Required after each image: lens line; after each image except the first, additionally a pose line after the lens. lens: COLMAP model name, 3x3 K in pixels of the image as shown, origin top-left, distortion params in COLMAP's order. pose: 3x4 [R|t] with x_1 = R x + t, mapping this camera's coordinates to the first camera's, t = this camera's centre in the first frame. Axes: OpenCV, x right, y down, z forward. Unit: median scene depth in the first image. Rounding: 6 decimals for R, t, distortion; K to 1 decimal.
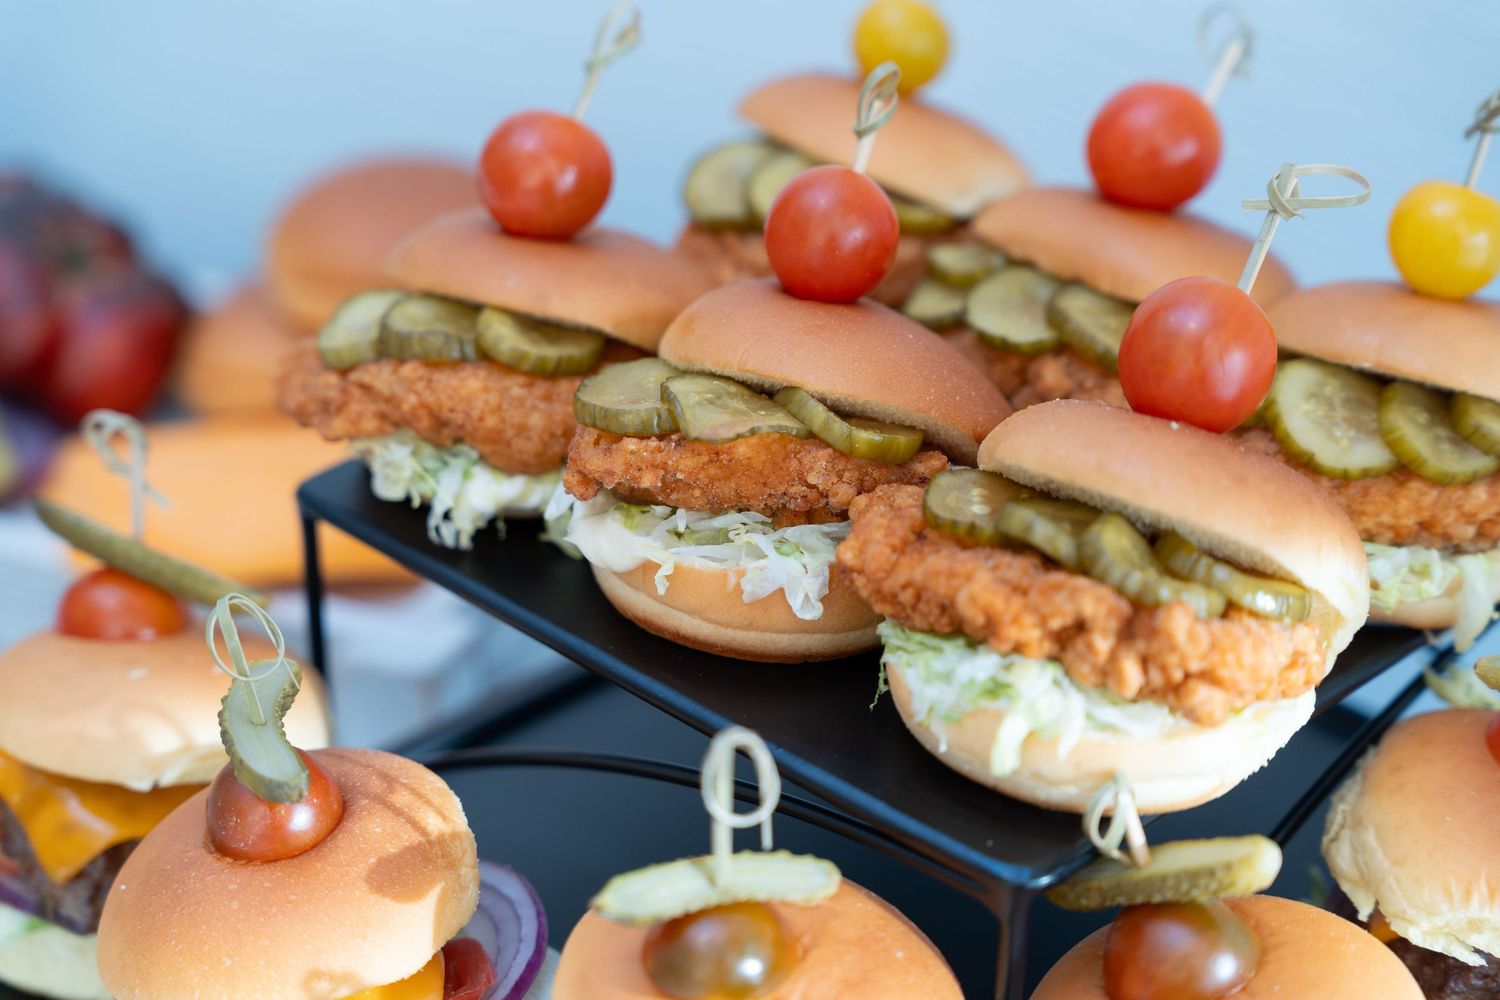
lens RADIAL K [[3163.7, 0, 752.1], [0, 3163.7, 524.6], [0, 0, 1]] dist [0.056342, -0.053832]
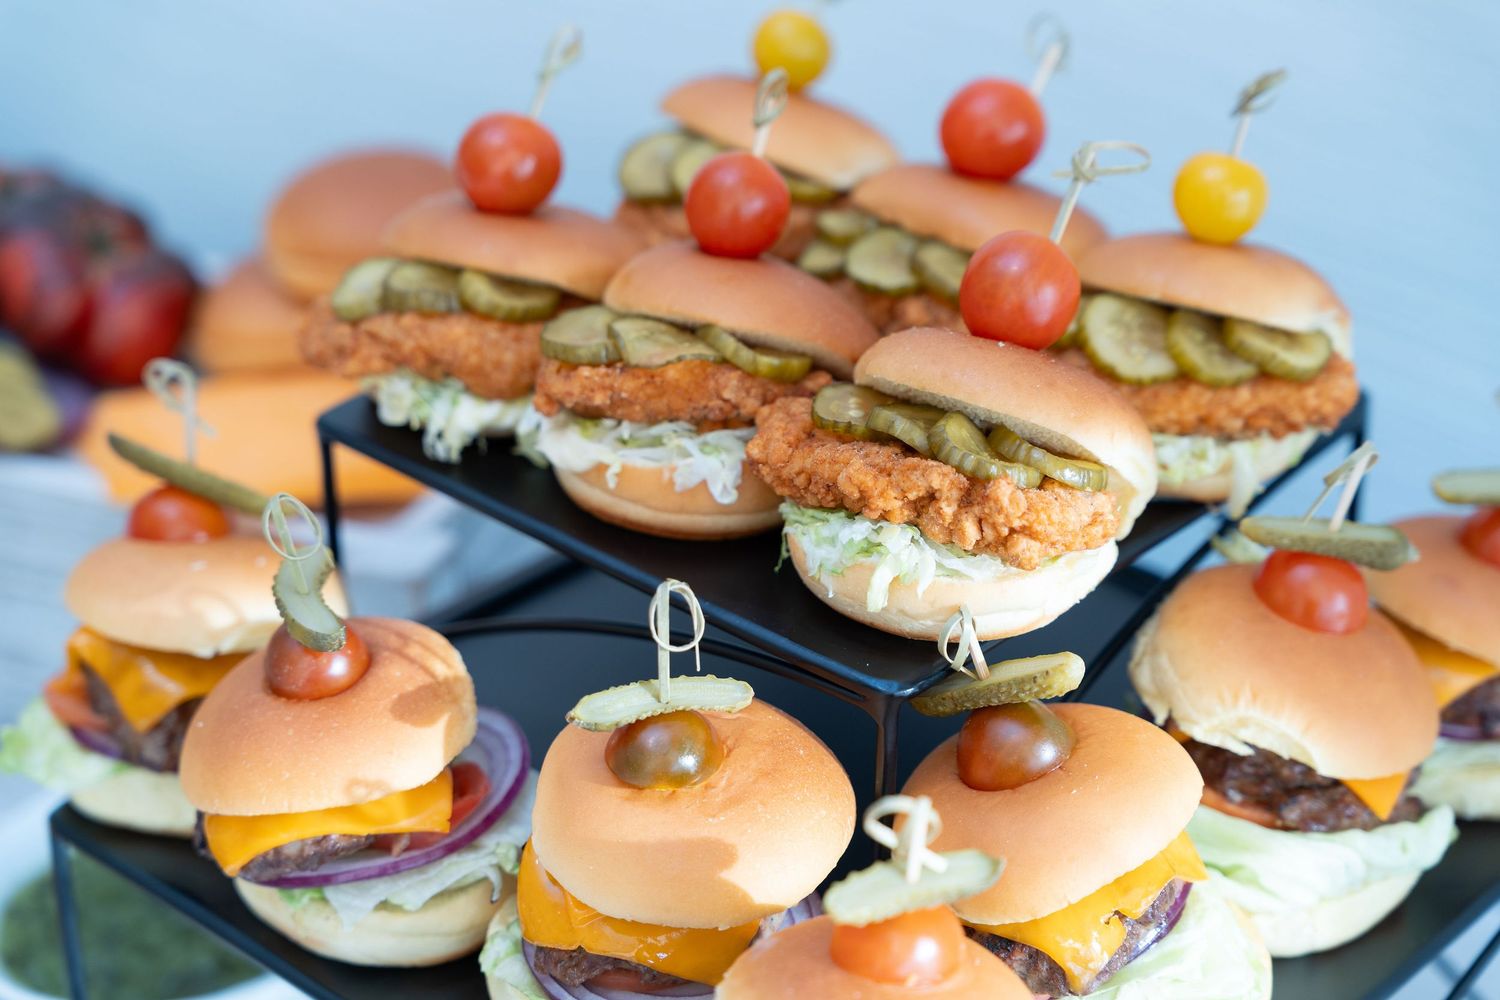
lens RADIAL K [[2975.9, 0, 750.0], [0, 2975.9, 500.0], [0, 0, 1]] dist [0.047317, 0.031929]
pose [[0.999401, -0.026645, 0.022068, 0.000685], [0.026517, 0.999630, 0.006032, 0.021337], [-0.022220, -0.005443, 0.999738, -0.213742]]
